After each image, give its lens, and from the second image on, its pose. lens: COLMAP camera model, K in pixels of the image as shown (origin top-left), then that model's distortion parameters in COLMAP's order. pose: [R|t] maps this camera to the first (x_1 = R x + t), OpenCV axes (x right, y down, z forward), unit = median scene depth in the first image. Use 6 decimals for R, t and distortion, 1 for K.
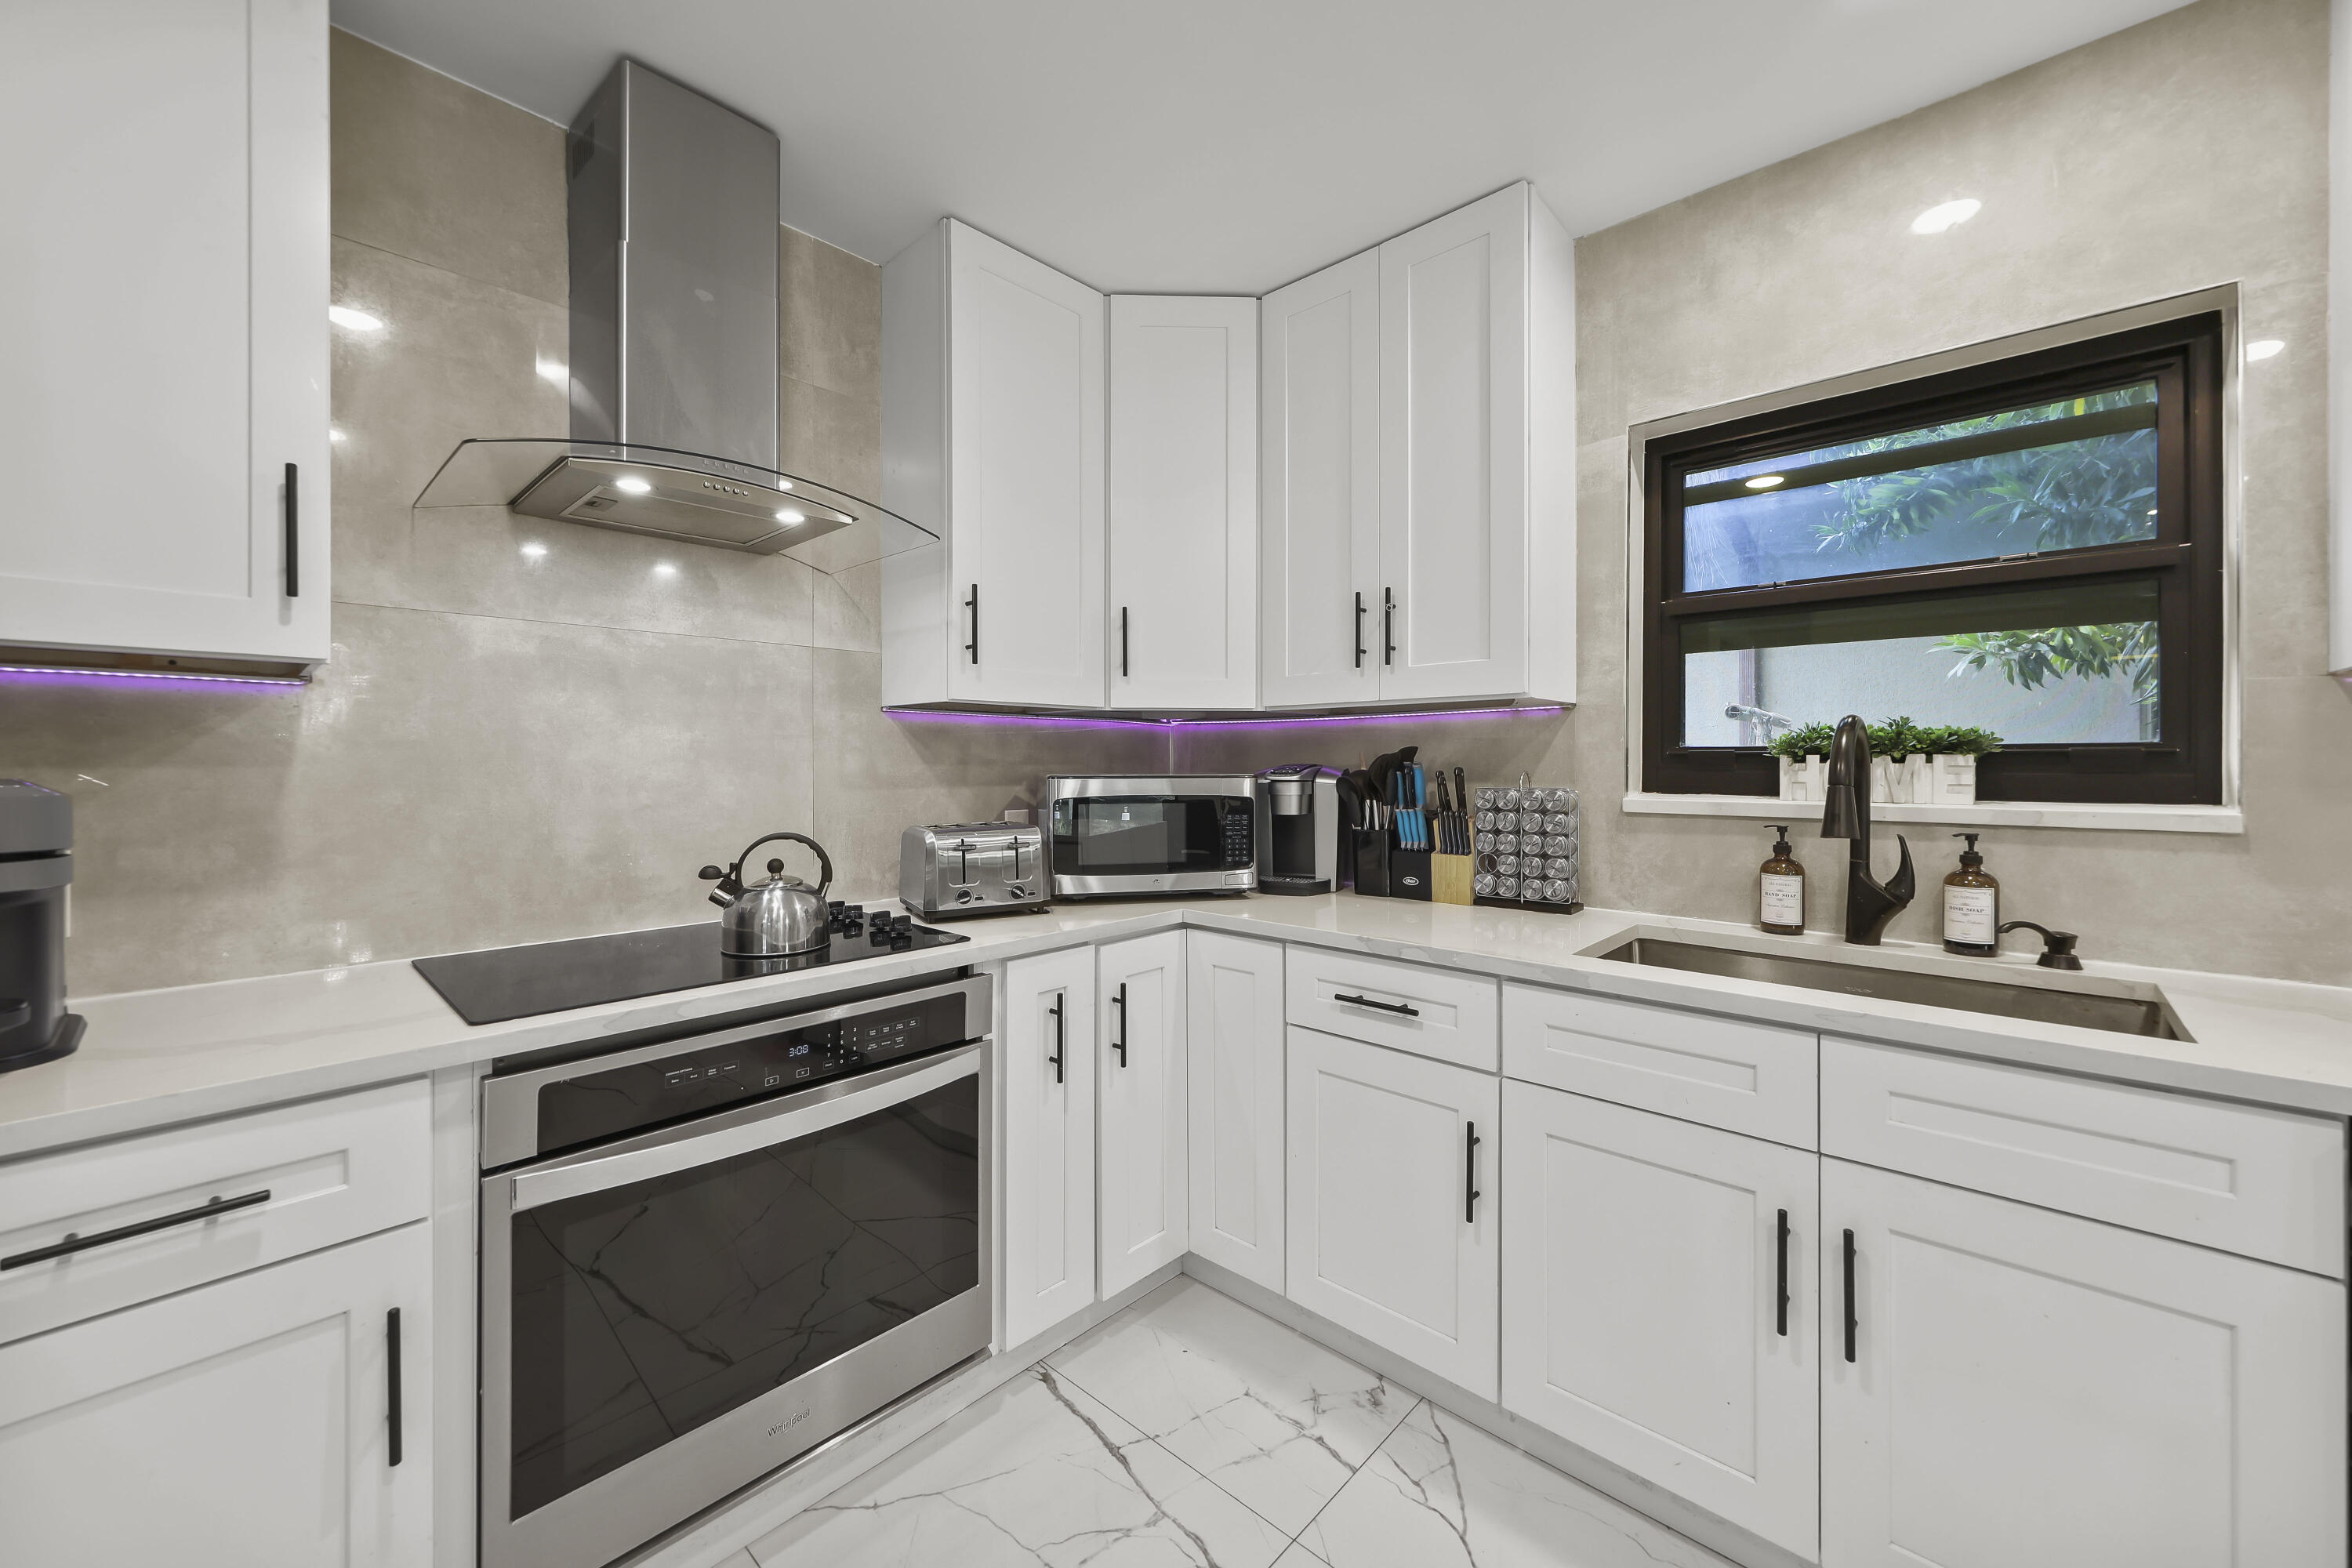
lens RADIAL K [[886.1, 0, 1170.5], [0, 886.1, 763.0], [0, 0, 1]] dist [-0.000867, 0.000210]
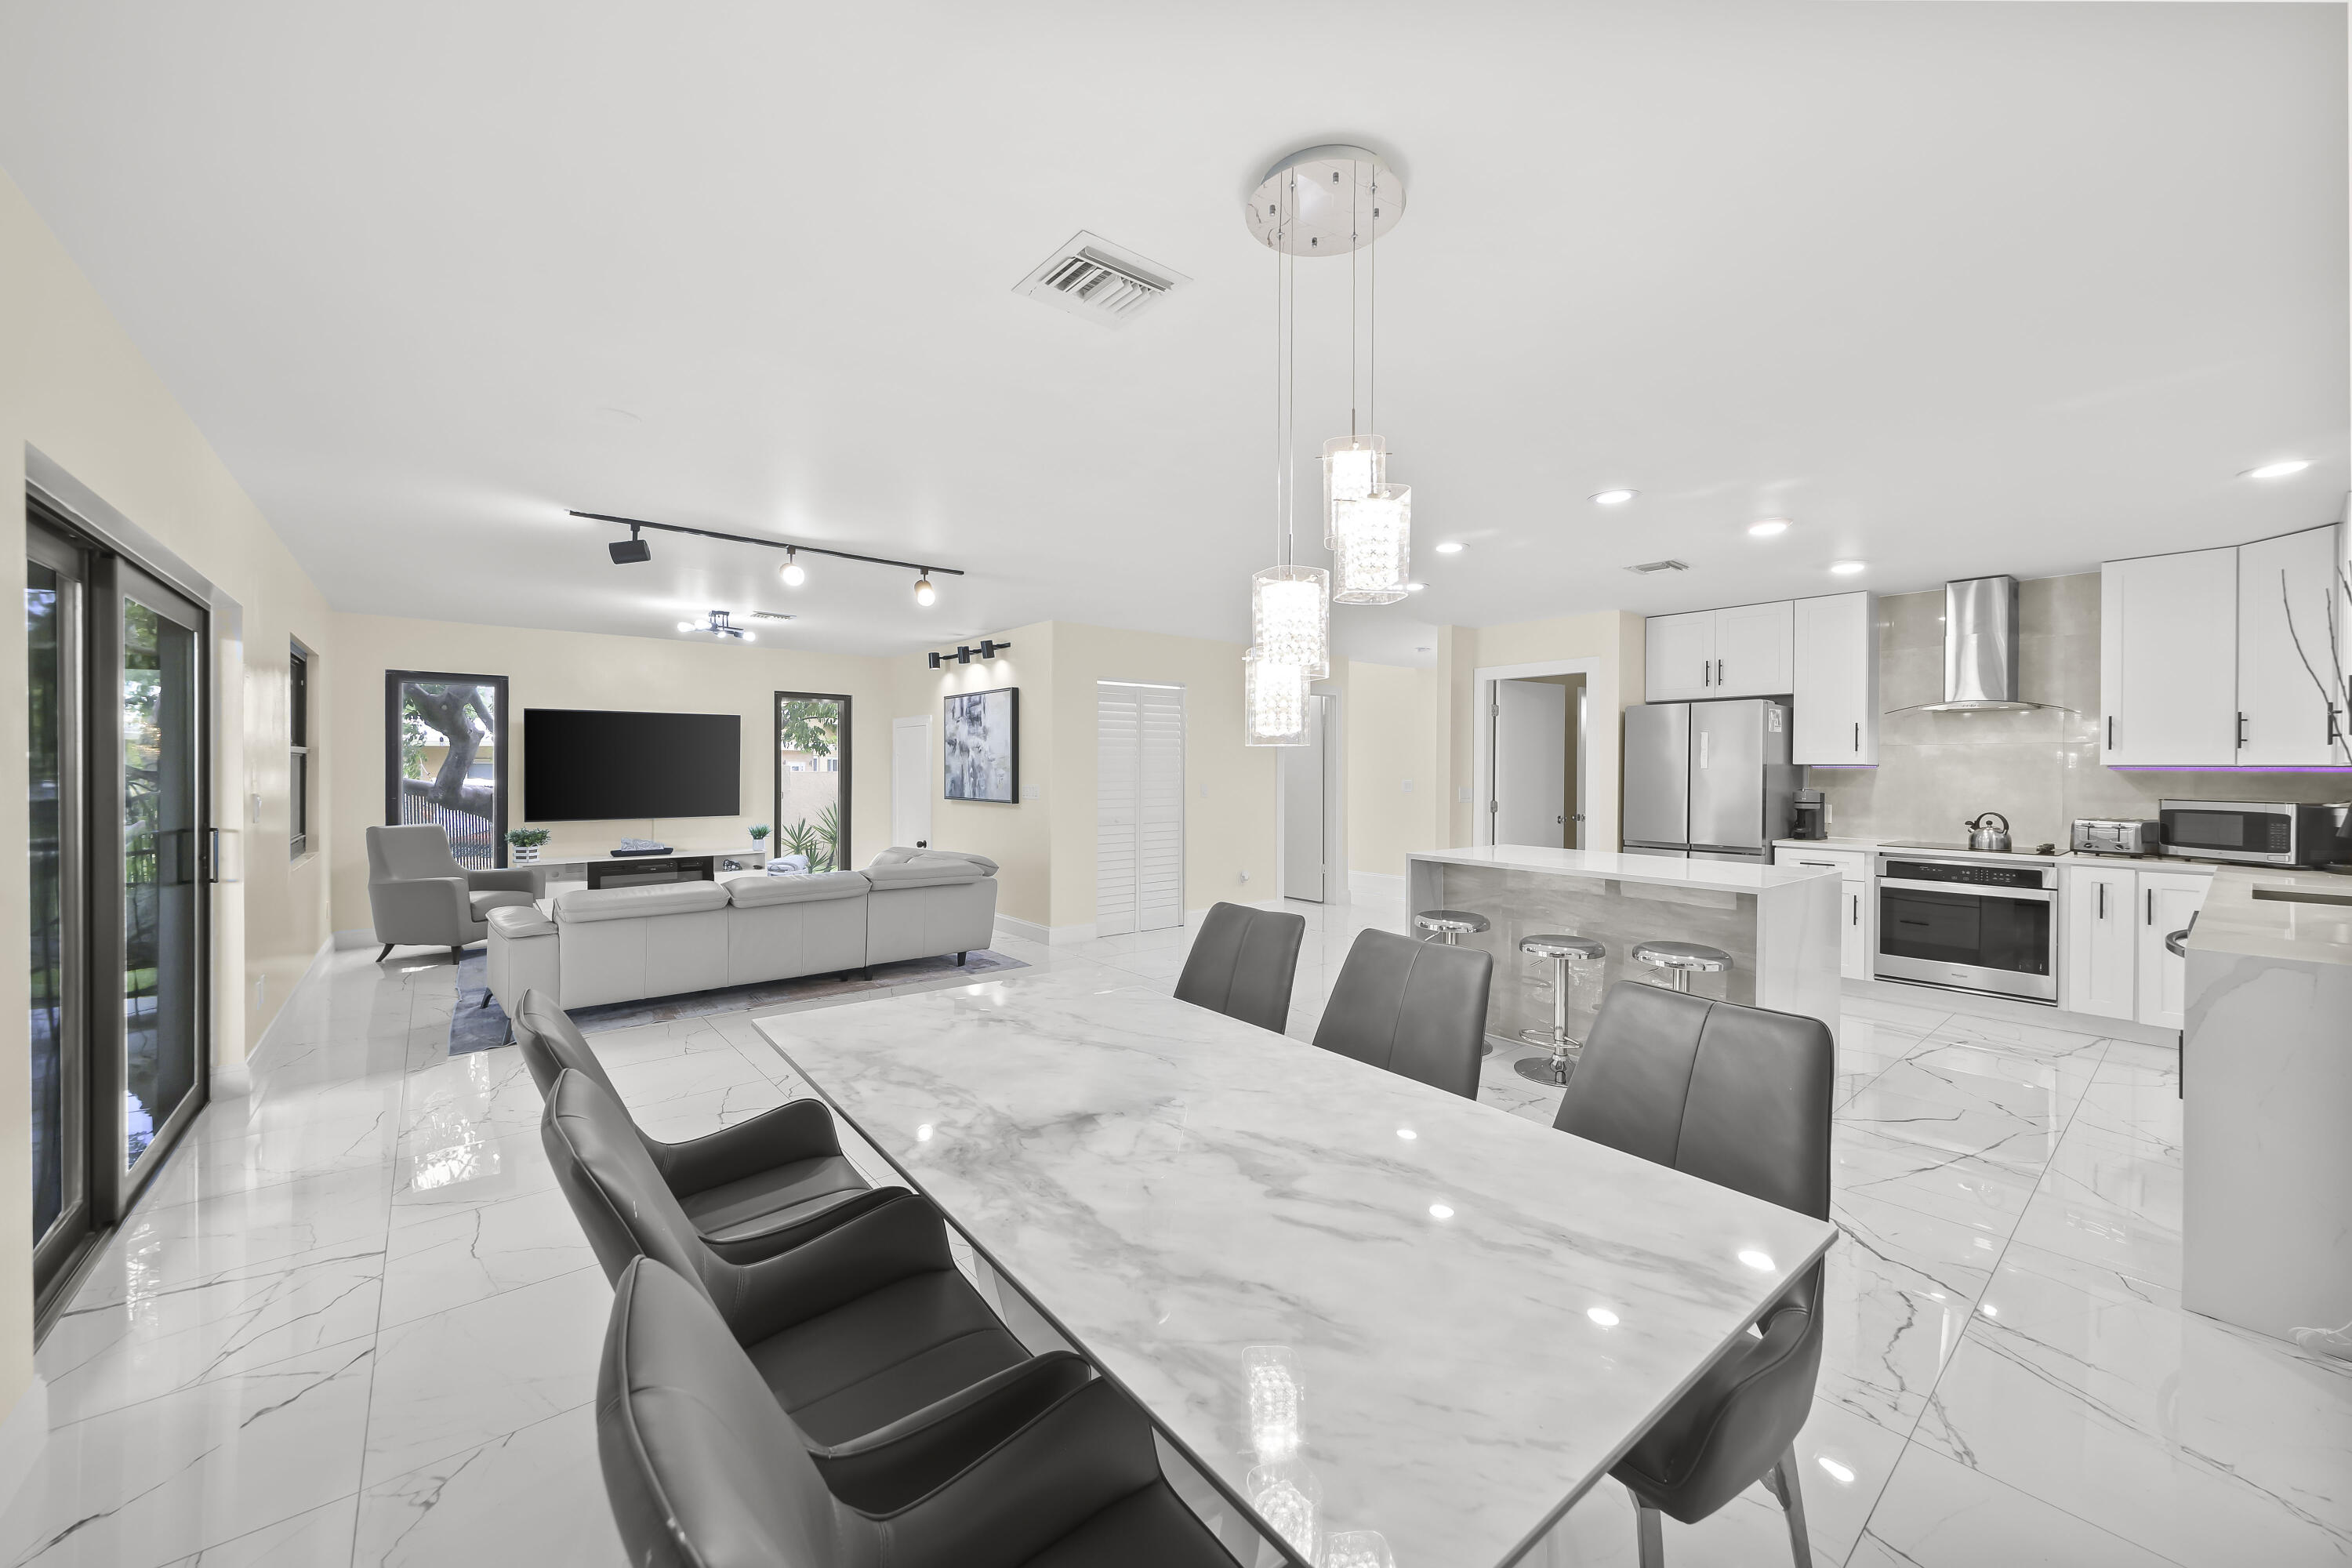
lens RADIAL K [[886.1, 0, 1168.9], [0, 886.1, 773.9], [0, 0, 1]] dist [-0.000867, 0.000210]
pose [[-0.135806, 0.008393, -0.990700, 2.470572], [-0.005248, 0.999944, 0.009191, -0.056162], [0.990722, 0.006448, -0.135755, -1.171635]]
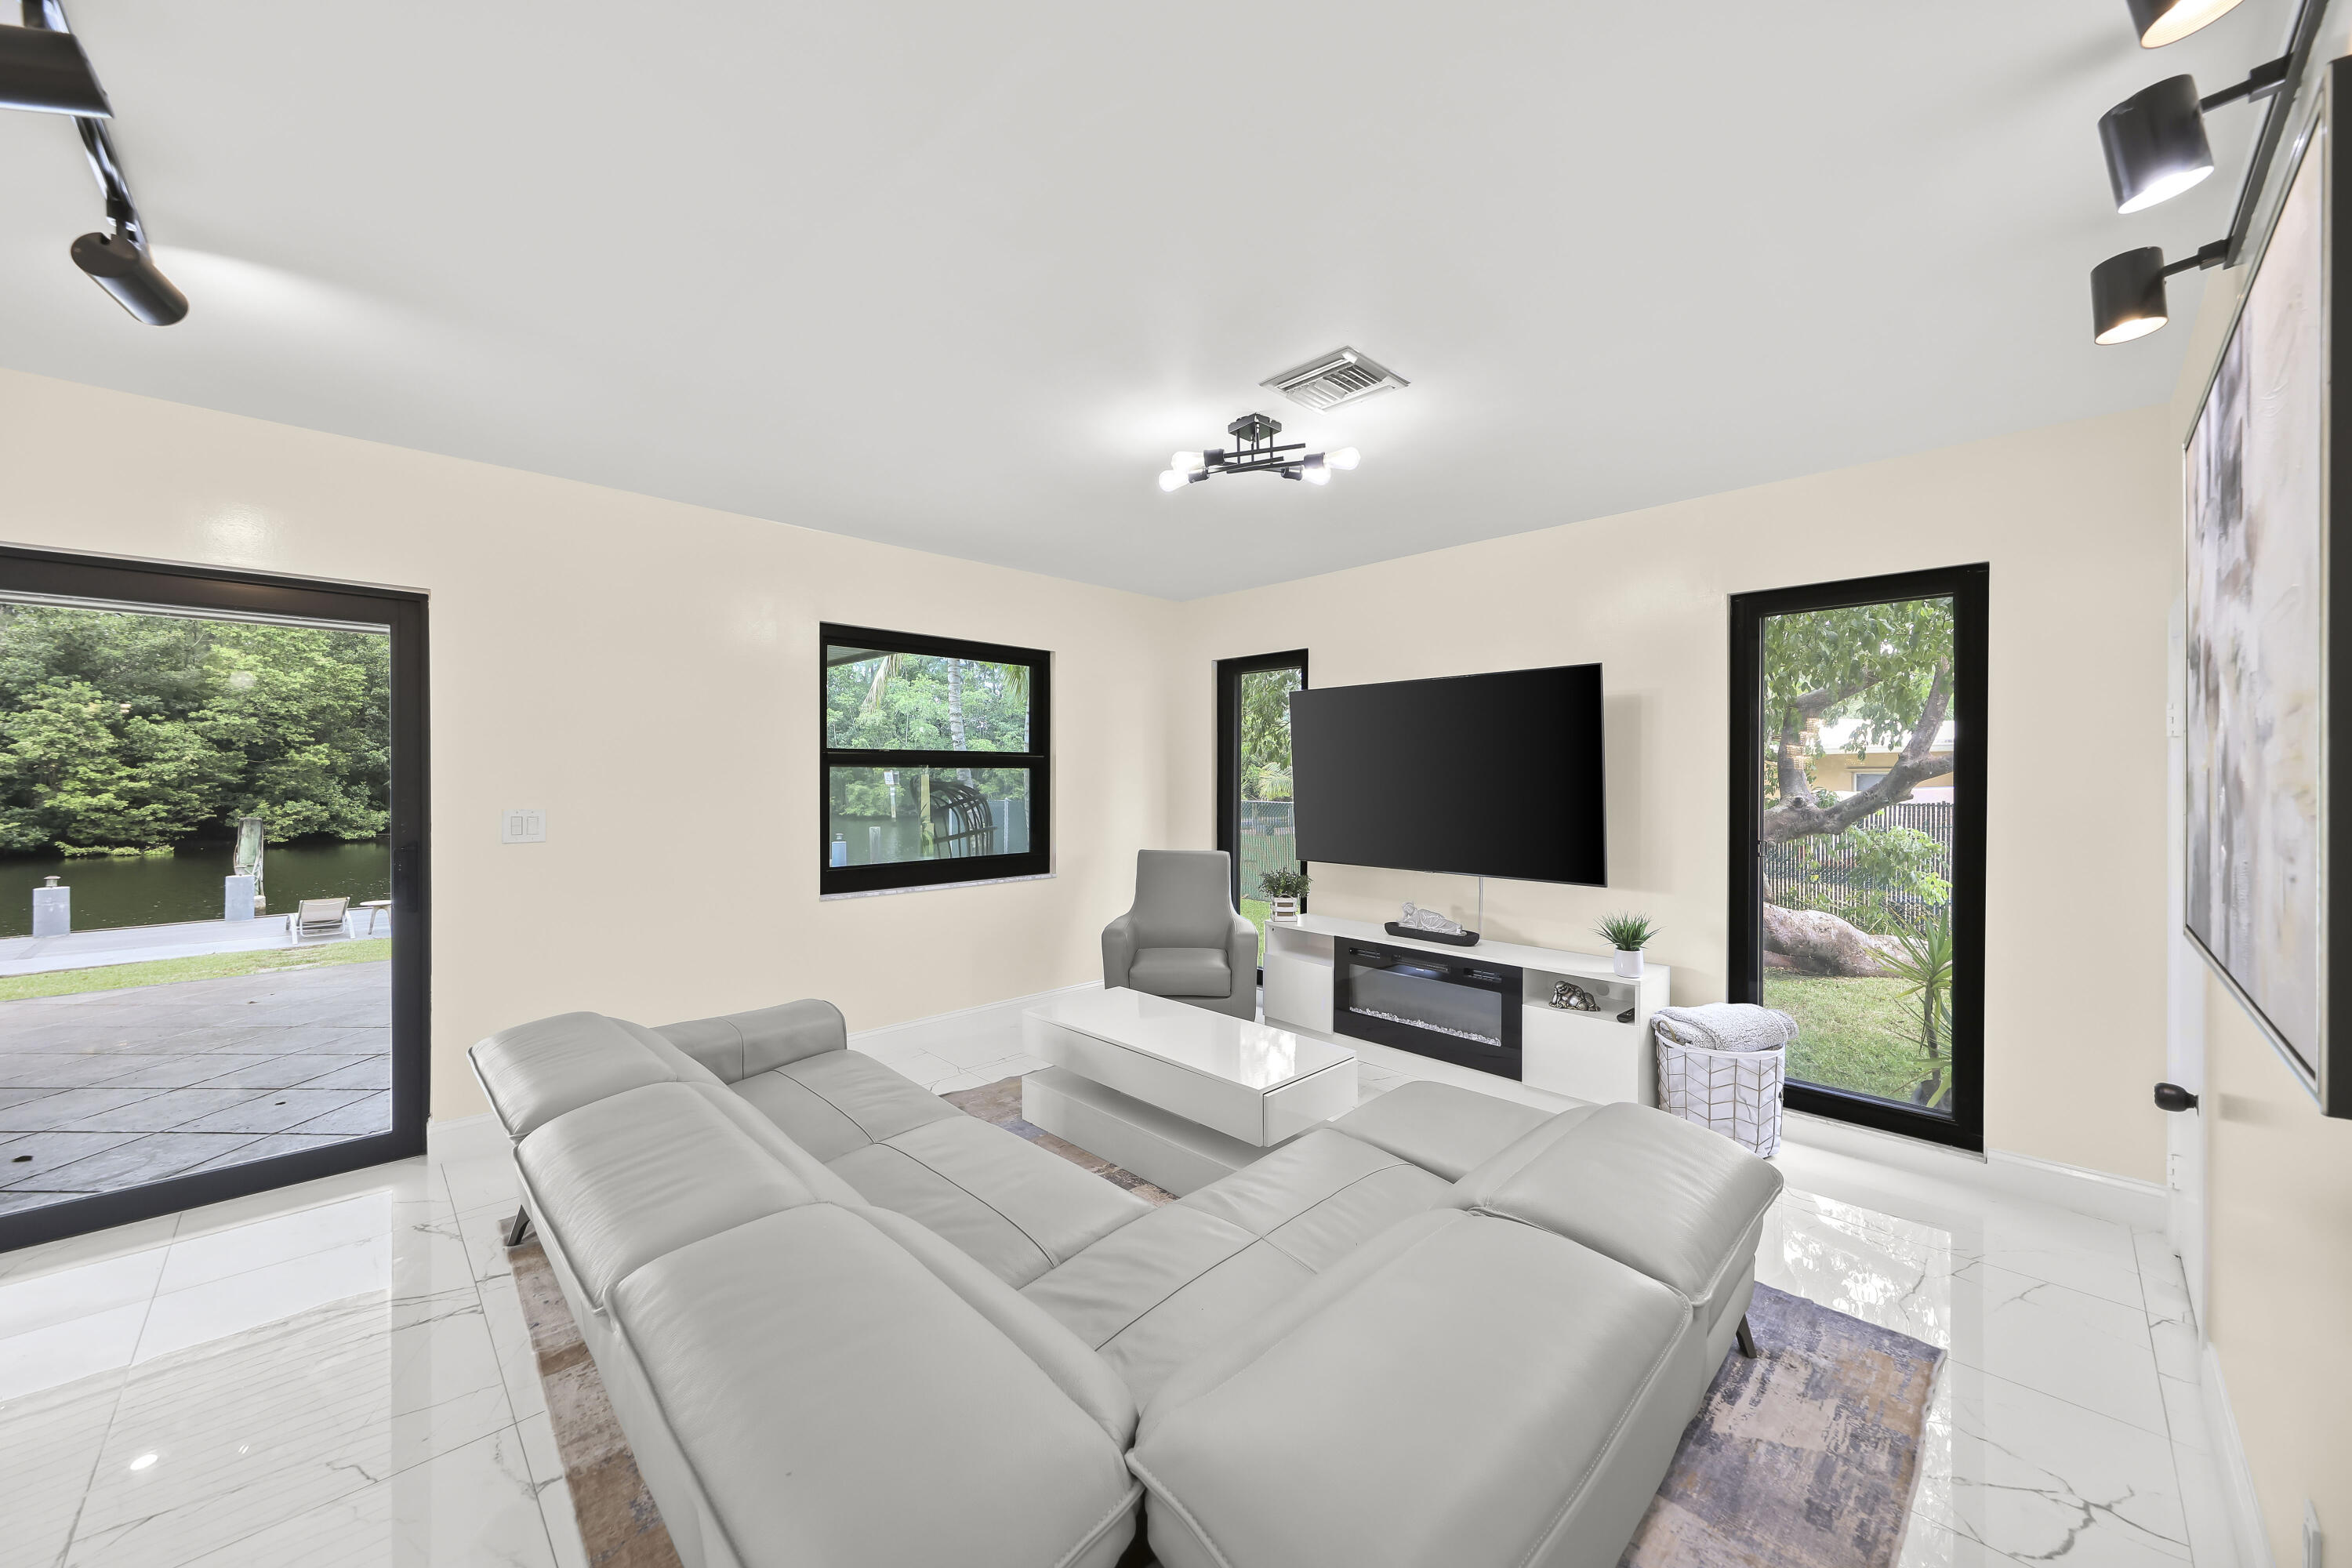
lens RADIAL K [[858.9, 0, 1167.0], [0, 858.9, 776.9], [0, 0, 1]] dist [-0.001534, -0.000111]
pose [[-0.998843, -0.001660, 0.048059, -0.495616], [-0.001441, 0.999988, 0.004592, -0.051783], [-0.048066, 0.004517, -0.998834, -1.879229]]
